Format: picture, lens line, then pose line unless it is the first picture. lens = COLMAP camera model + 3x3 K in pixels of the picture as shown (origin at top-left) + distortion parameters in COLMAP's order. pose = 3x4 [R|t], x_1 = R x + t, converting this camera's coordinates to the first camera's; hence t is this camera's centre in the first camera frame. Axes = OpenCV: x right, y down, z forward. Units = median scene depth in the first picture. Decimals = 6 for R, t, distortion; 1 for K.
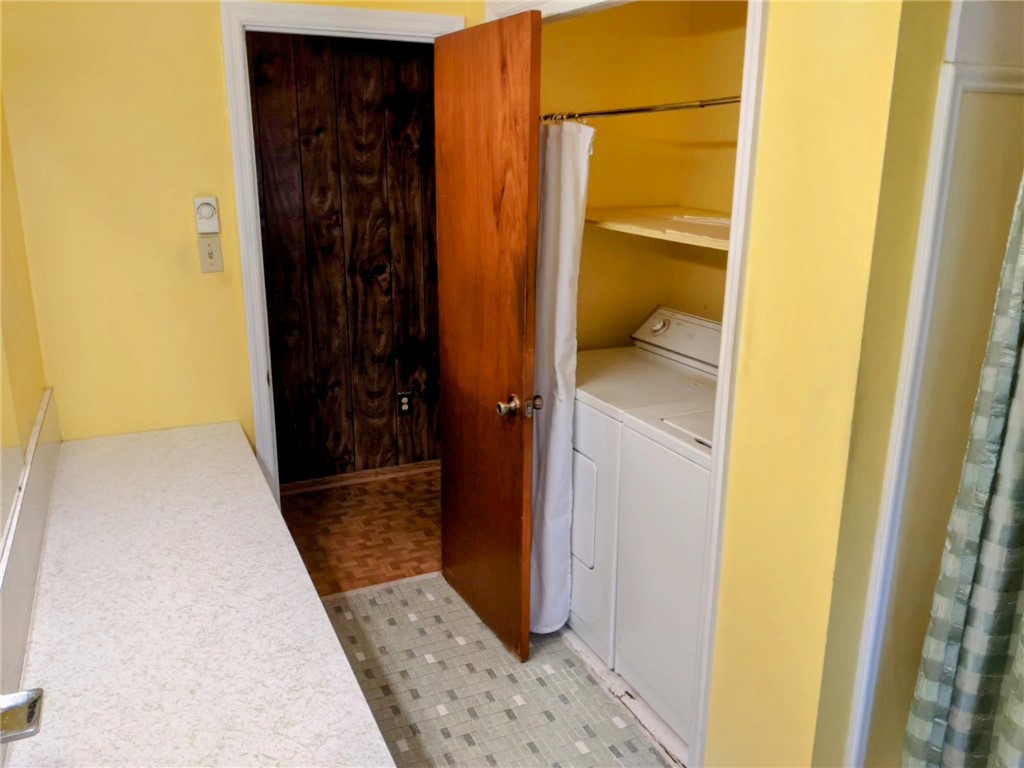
lens RADIAL K [[804.7, 0, 512.0], [0, 804.7, 384.0], [0, 0, 1]] dist [0.008013, -0.044694]
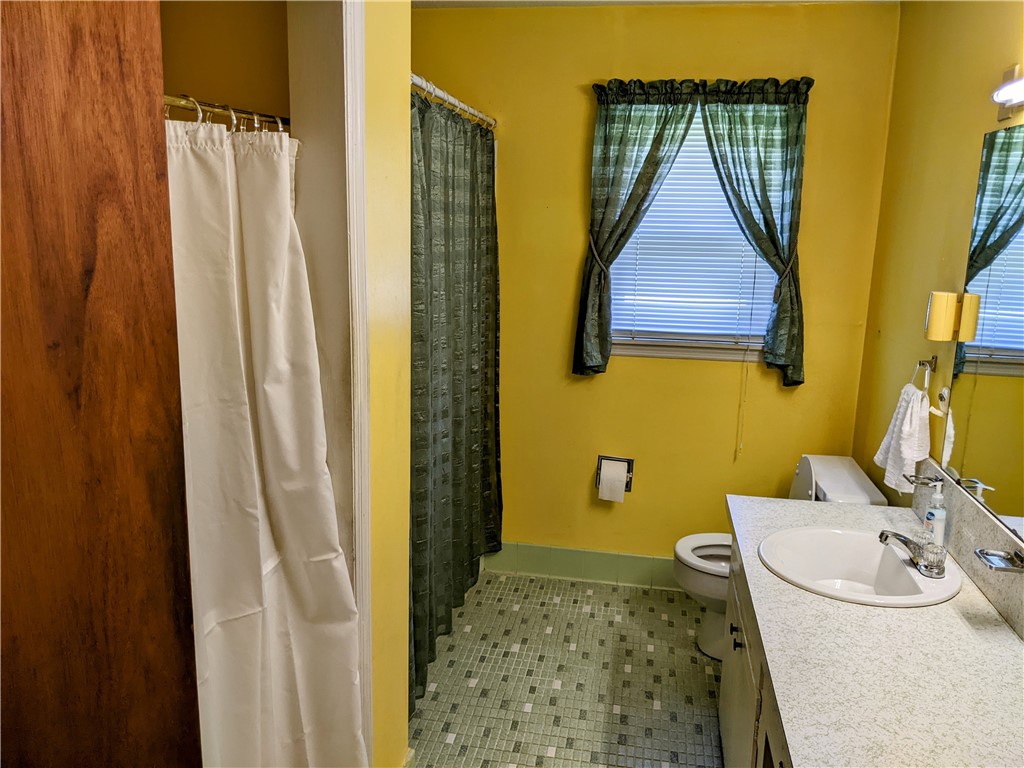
lens RADIAL K [[804.7, 0, 512.0], [0, 804.7, 384.0], [0, 0, 1]] dist [0.008013, -0.044694]
pose [[-0.811313, -0.133136, 0.569251, -0.327349], [0.139731, 0.901340, 0.409953, -0.315110], [-0.567668, 0.412142, -0.712666, 1.180380]]
